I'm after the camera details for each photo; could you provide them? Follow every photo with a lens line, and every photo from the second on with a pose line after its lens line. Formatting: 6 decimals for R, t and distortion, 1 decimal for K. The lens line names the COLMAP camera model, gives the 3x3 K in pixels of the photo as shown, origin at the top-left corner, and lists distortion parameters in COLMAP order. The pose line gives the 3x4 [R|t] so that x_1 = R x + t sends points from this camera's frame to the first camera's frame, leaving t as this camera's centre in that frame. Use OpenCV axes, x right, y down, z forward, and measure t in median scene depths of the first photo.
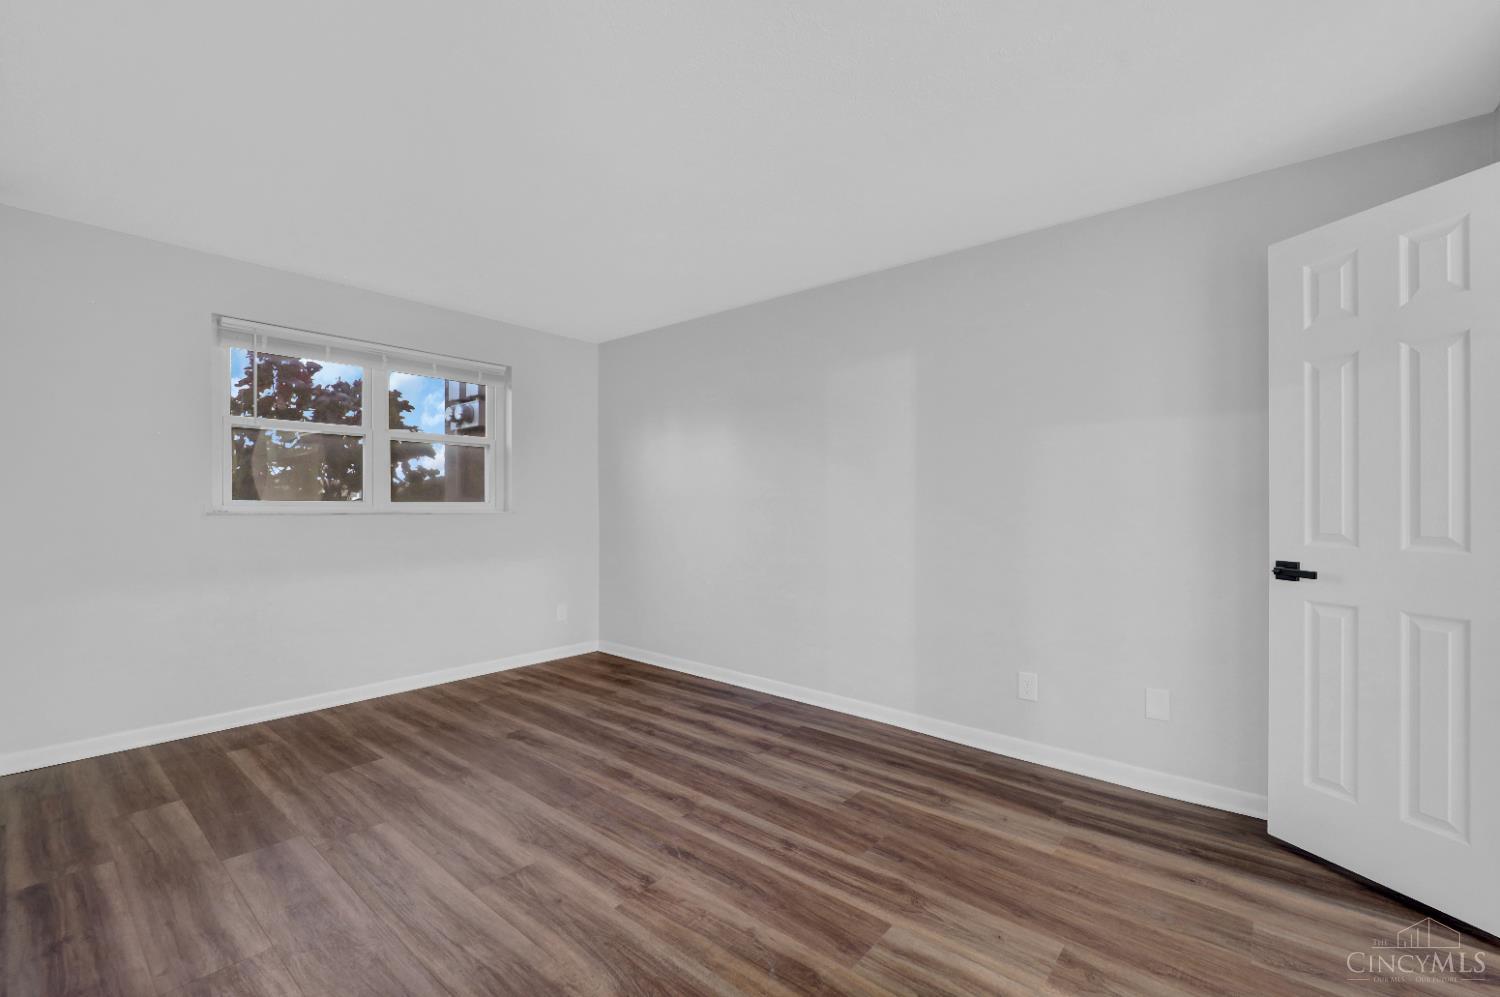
lens RADIAL K [[607.6, 0, 743.9], [0, 607.6, 512.9], [0, 0, 1]] dist [0.000265, -0.000185]
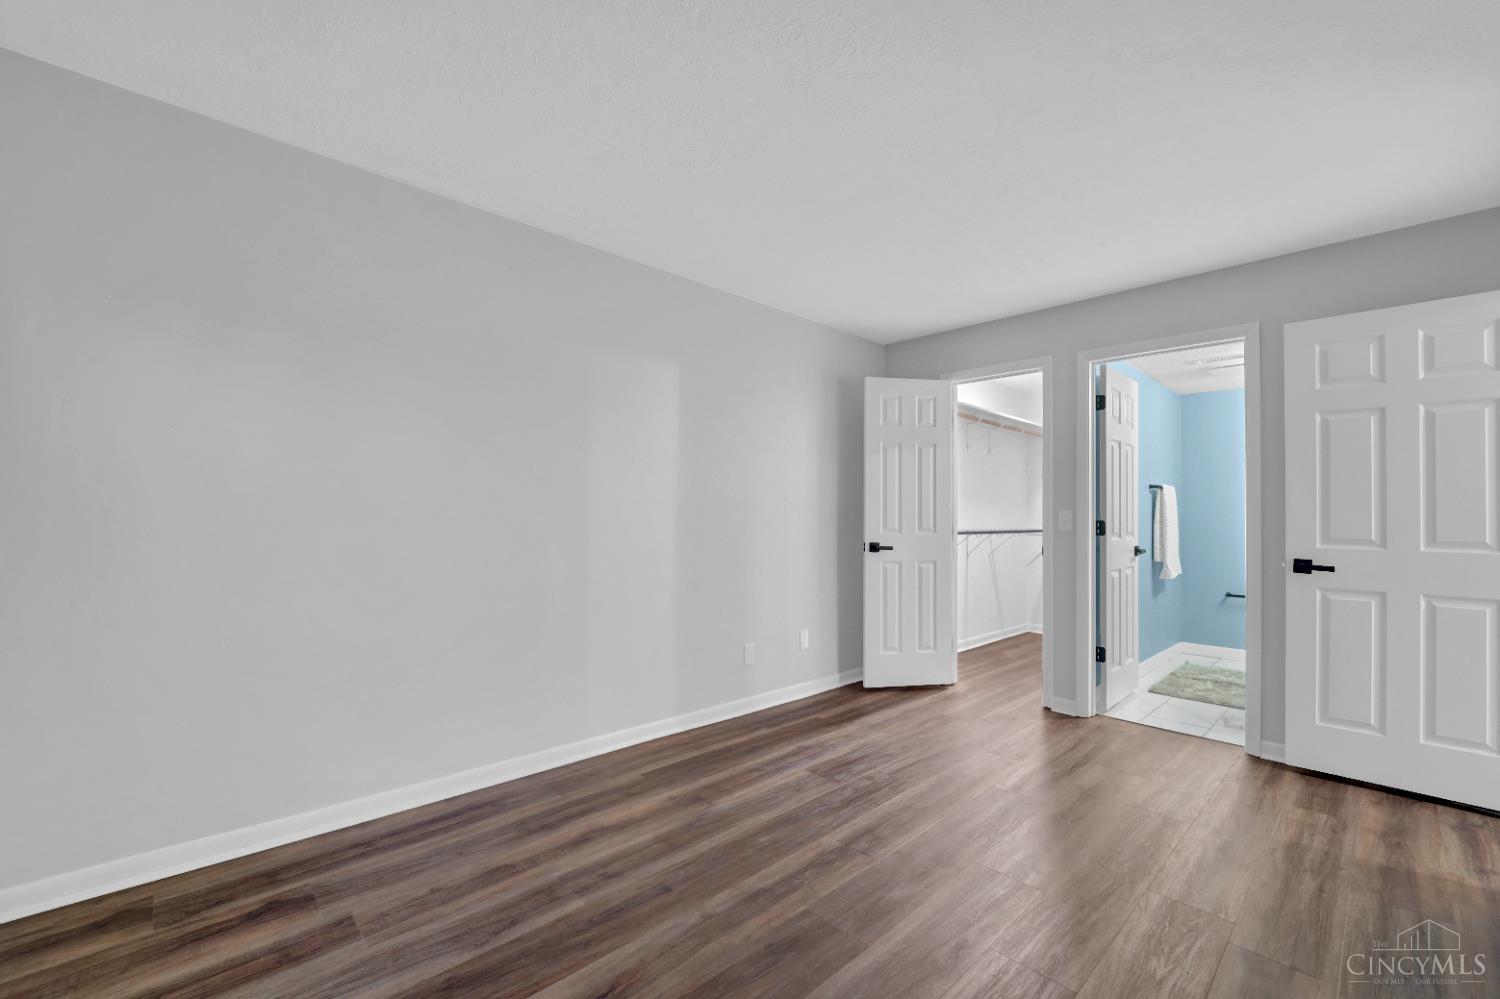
lens RADIAL K [[637.0, 0, 750.0], [0, 637.0, 499.5], [0, 0, 1]] dist [-0.014798, -0.000223]
pose [[0.111896, 0.014505, 0.993614, -0.810617], [-0.004784, 0.999890, -0.014058, -0.018747], [-0.993708, -0.003181, 0.111953, 0.799706]]
